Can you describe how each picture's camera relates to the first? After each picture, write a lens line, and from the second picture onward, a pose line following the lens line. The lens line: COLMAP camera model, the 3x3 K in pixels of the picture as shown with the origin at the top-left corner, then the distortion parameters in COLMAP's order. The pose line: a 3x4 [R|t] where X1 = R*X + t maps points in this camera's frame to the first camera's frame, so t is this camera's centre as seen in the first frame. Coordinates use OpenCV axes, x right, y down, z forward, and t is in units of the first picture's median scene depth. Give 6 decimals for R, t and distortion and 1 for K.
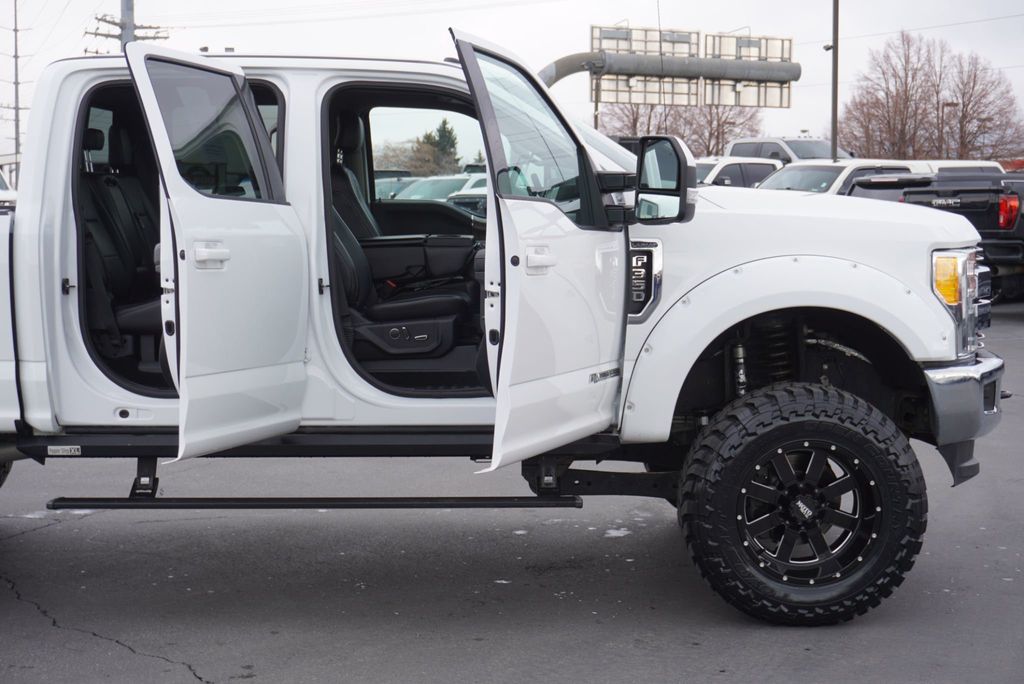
lens RADIAL K [[1660.9, 0, 493.4], [0, 1660.9, 332.3], [0, 0, 1]] dist [0.066171, 0.000000]
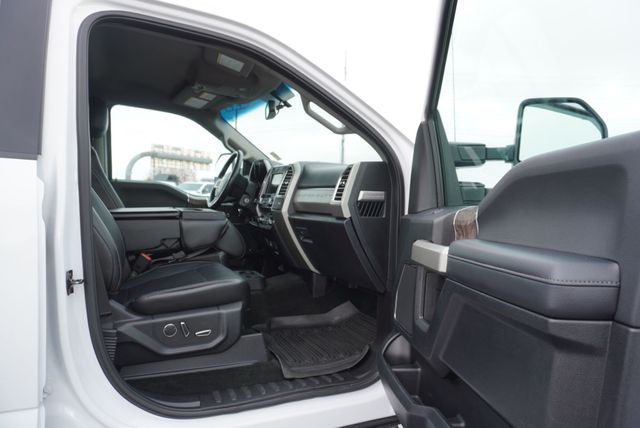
lens RADIAL K [[443.4, 0, 319.2], [0, 443.4, 212.9], [0, 0, 1]] dist [-0.020641, 0.015166]
pose [[0.909018, 0.015757, 0.416458, -0.077615], [0.002225, 0.999087, -0.042658, -0.043673], [-0.416750, 0.039704, 0.908154, 0.708987]]
